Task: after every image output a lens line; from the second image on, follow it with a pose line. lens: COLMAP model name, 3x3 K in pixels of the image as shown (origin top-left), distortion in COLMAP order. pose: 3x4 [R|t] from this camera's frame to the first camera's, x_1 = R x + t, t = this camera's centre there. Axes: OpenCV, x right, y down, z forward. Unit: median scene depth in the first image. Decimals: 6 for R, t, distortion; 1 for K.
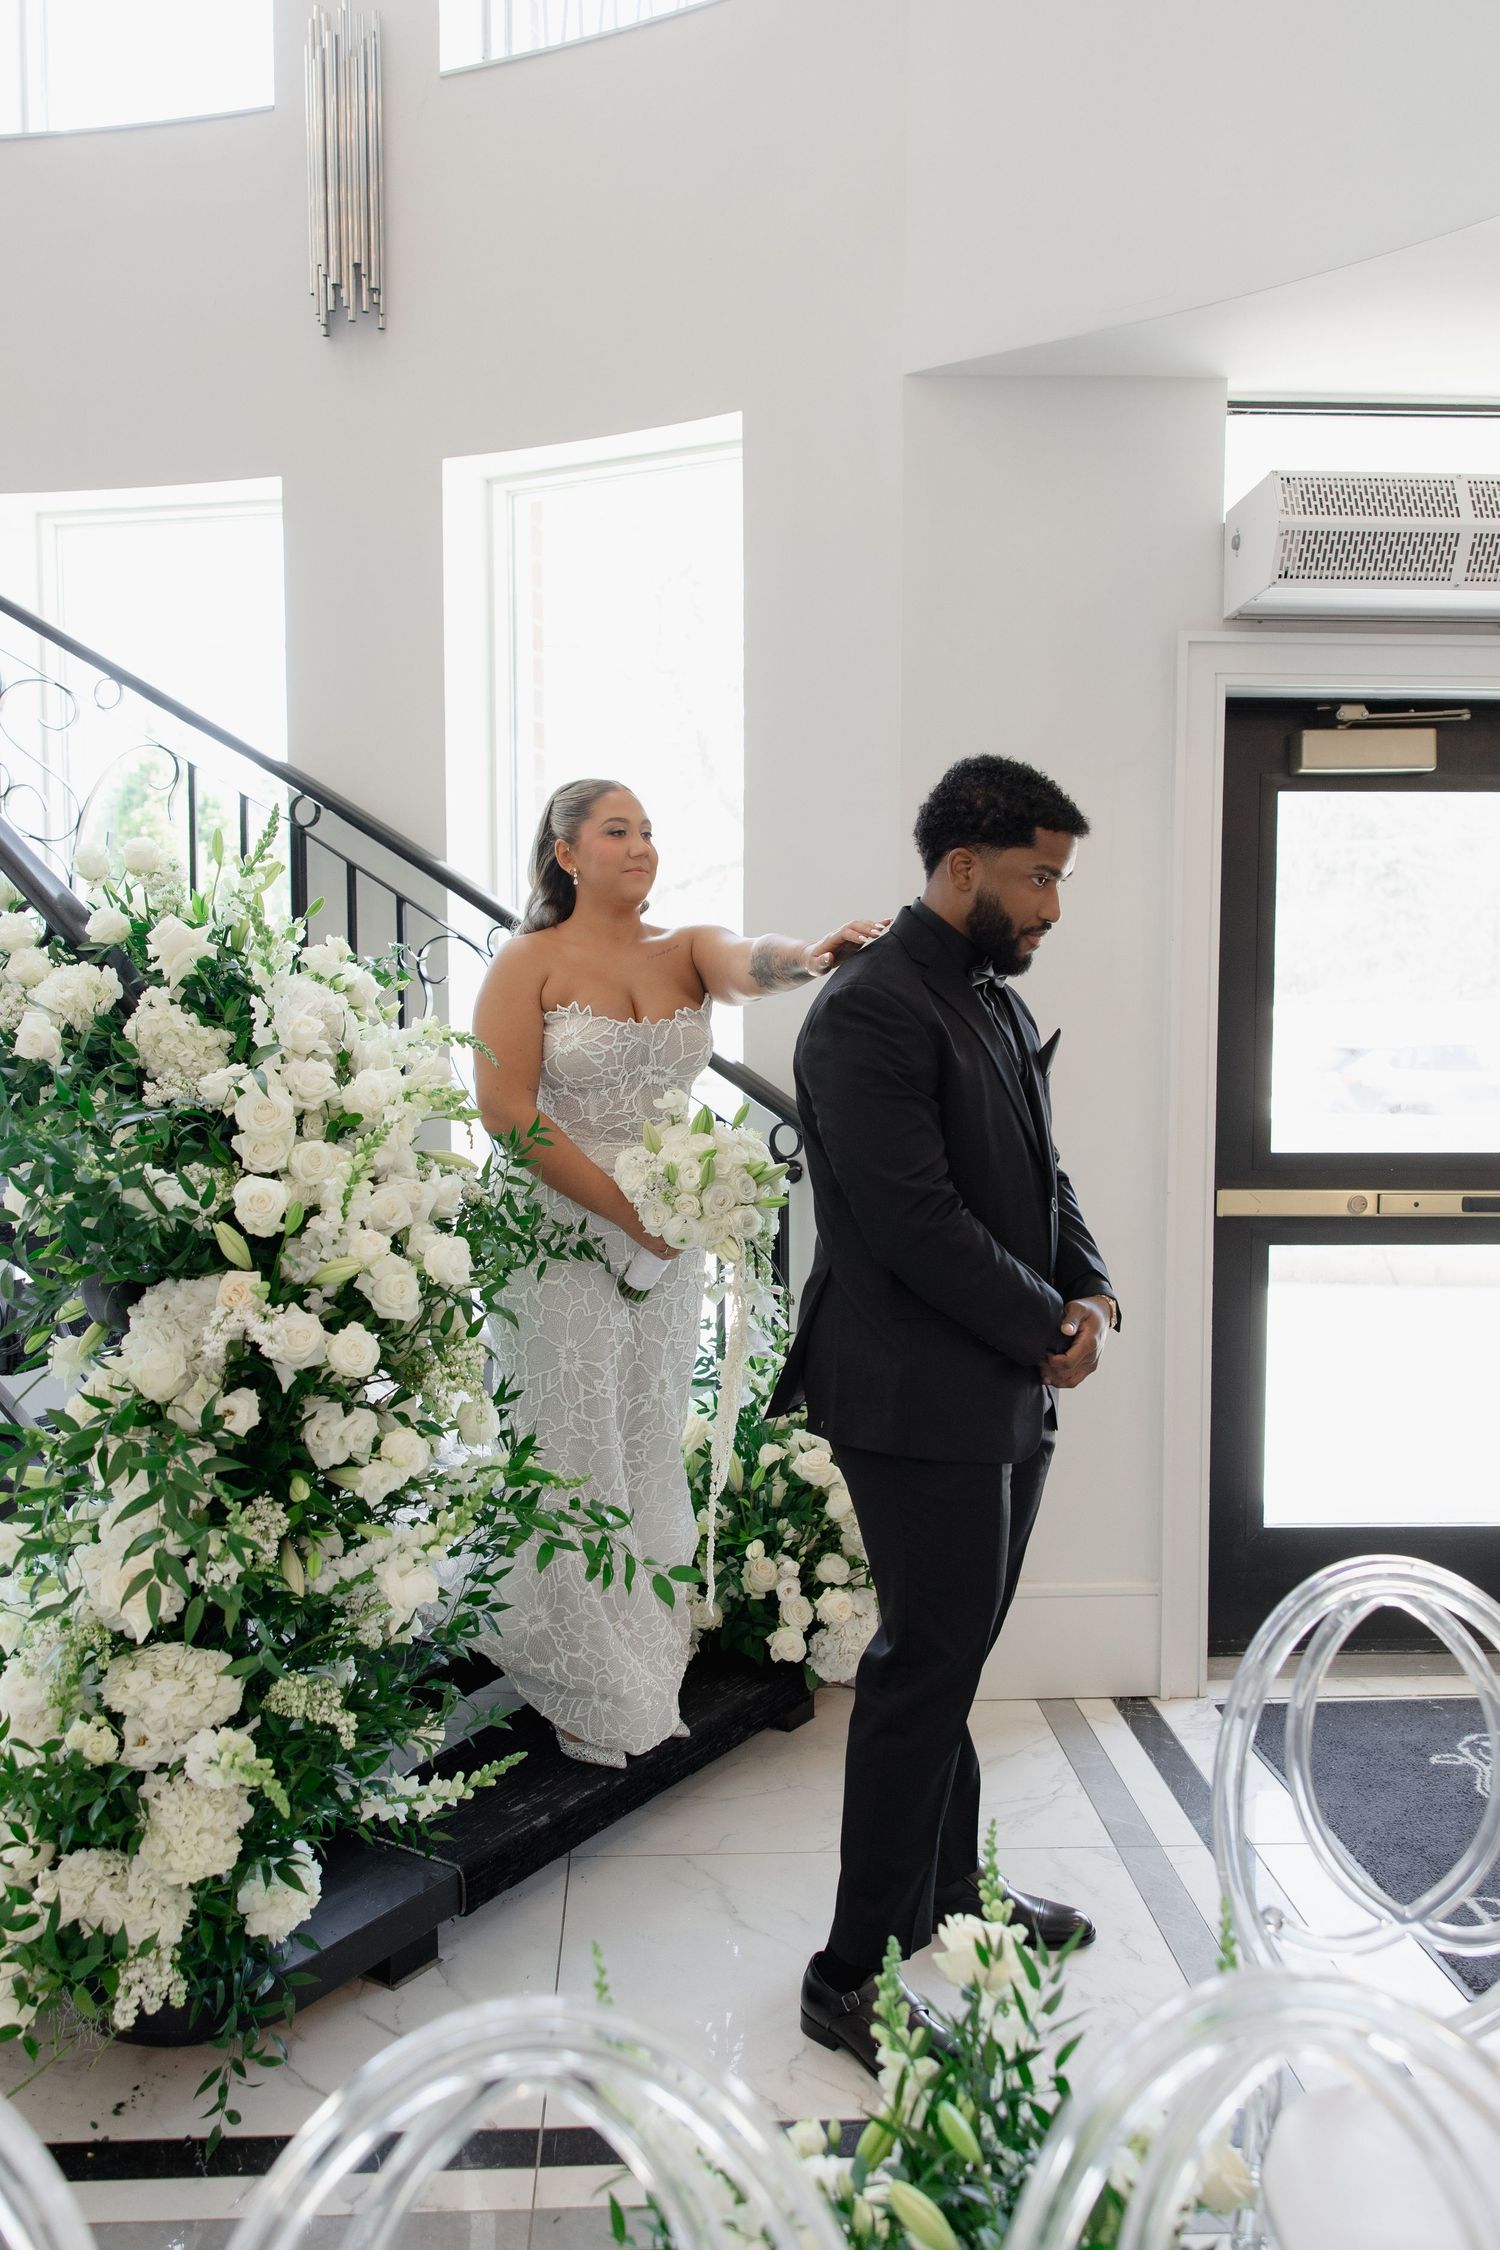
lens RADIAL K [[1794.2, 0, 741.7], [0, 1794.2, 1111.3], [0, 0, 1]] dist [-0.007877, 0.006153]
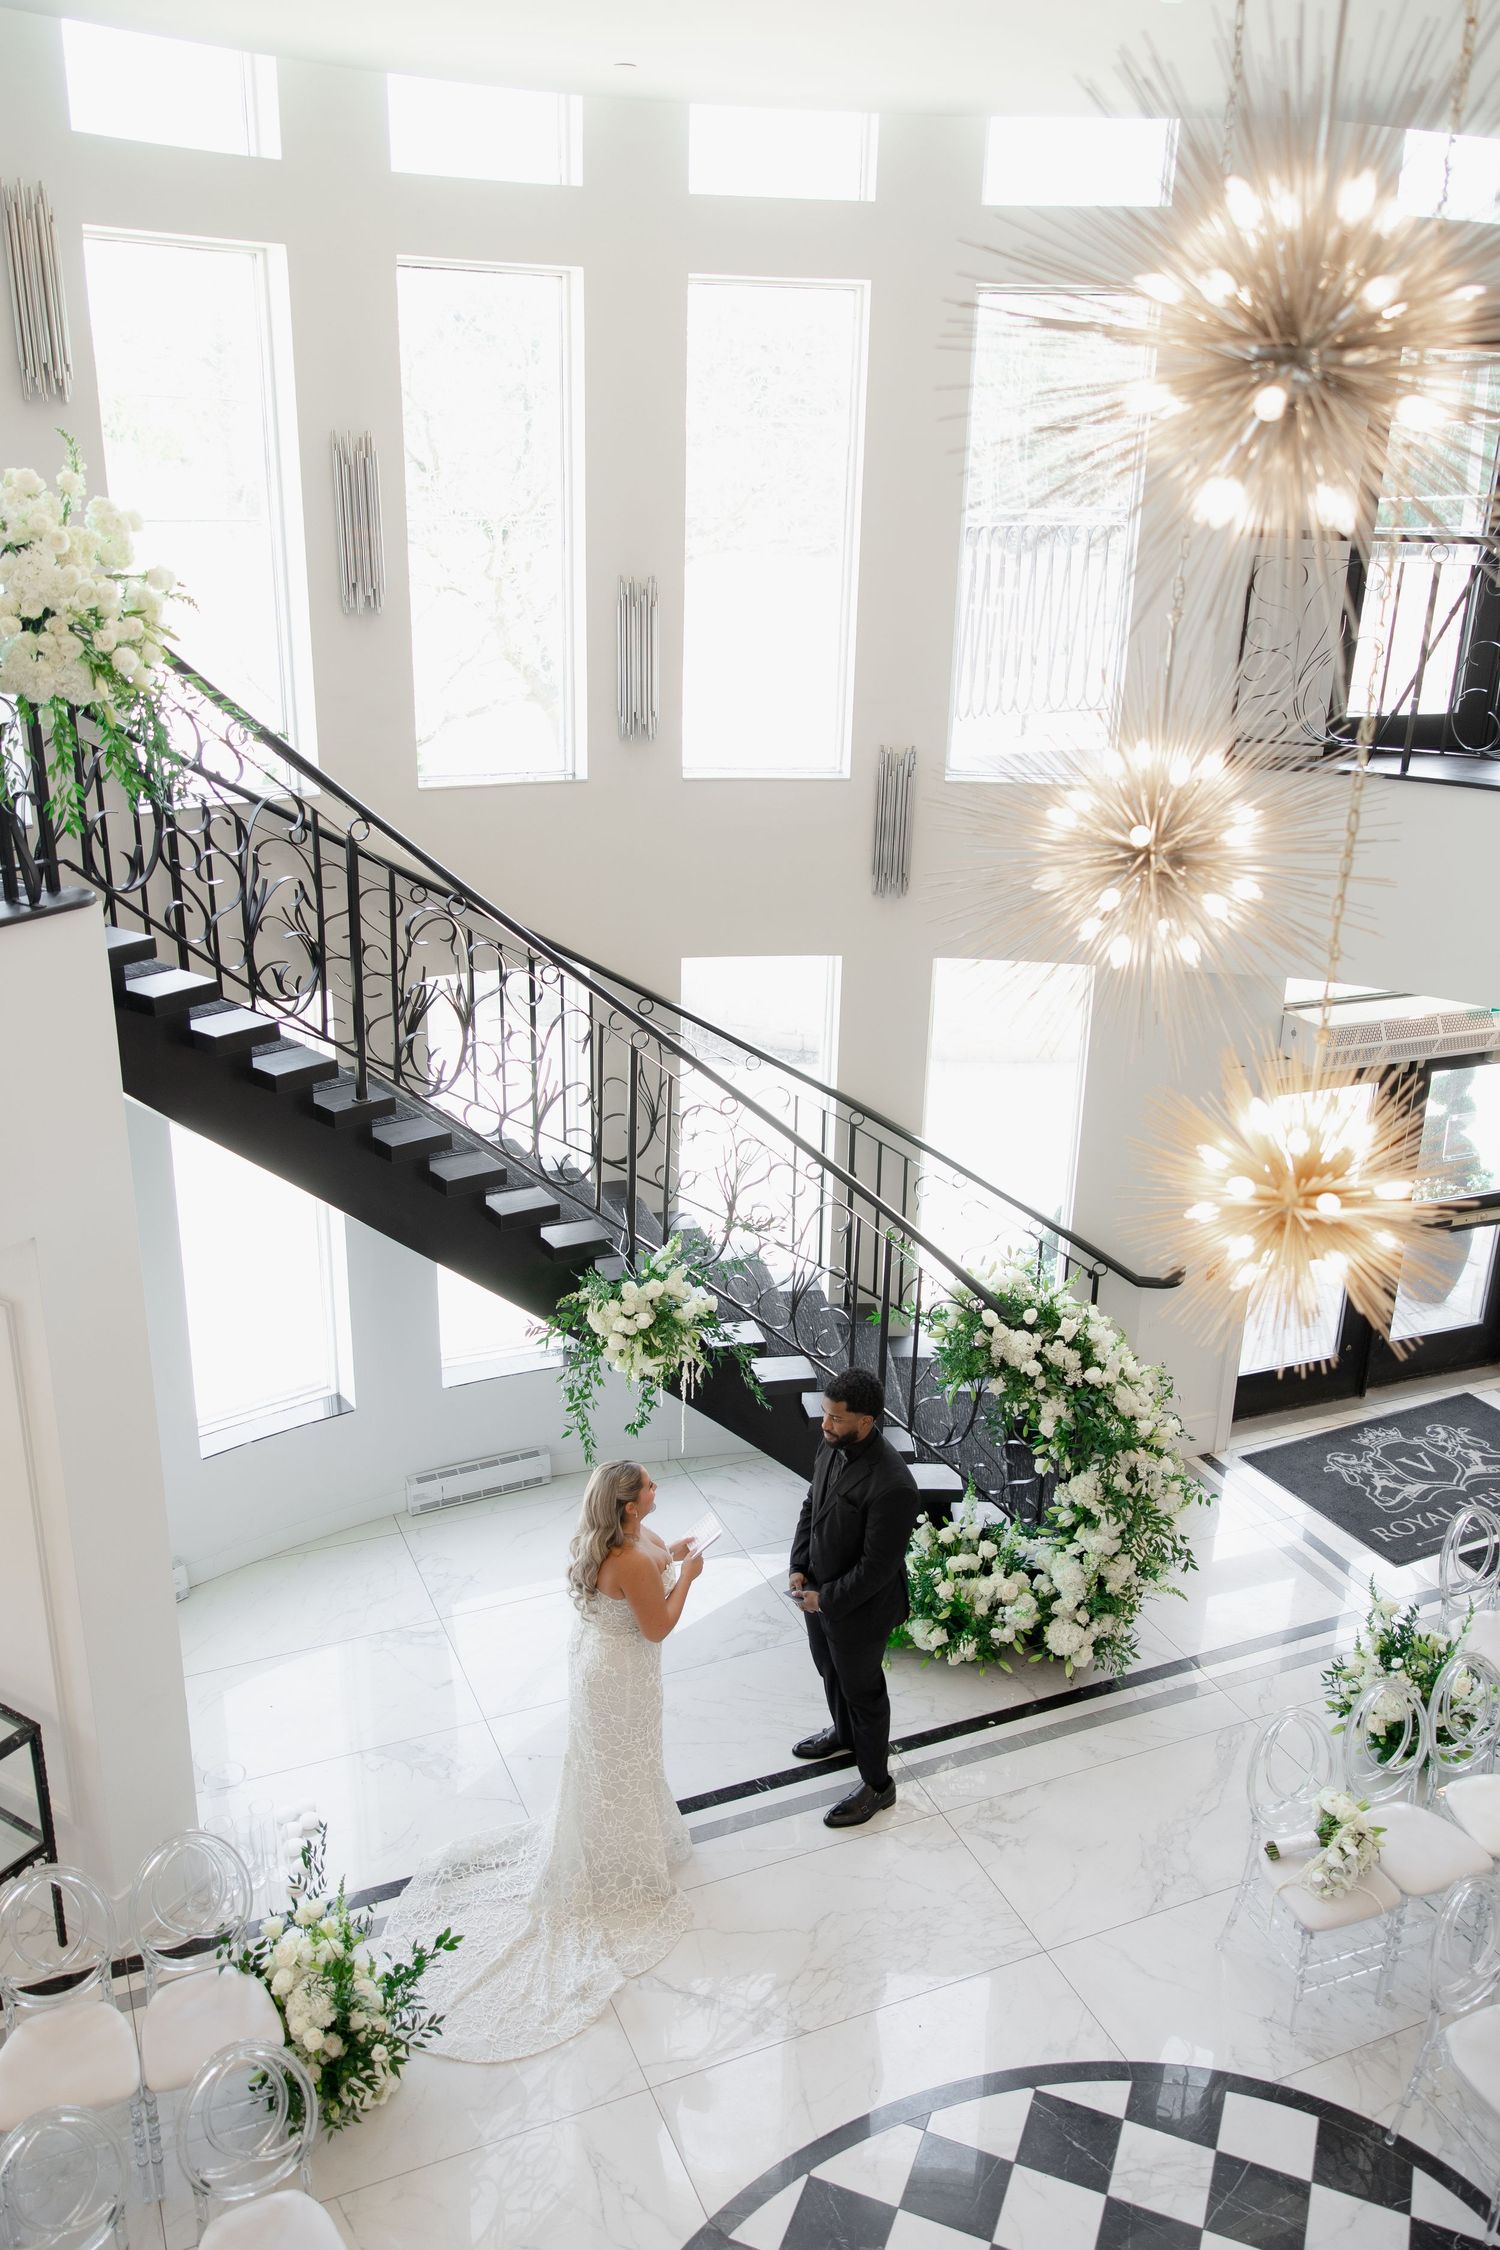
lens RADIAL K [[1746.0, 0, 739.0], [0, 1746.0, 1118.6], [0, 0, 1]] dist [-0.010563, 0.005638]
pose [[0.936730, -0.104483, 0.334097, -1.510114], [0.004861, 0.958207, 0.286035, -1.076780], [-0.350020, -0.266313, 0.898089, -1.105478]]
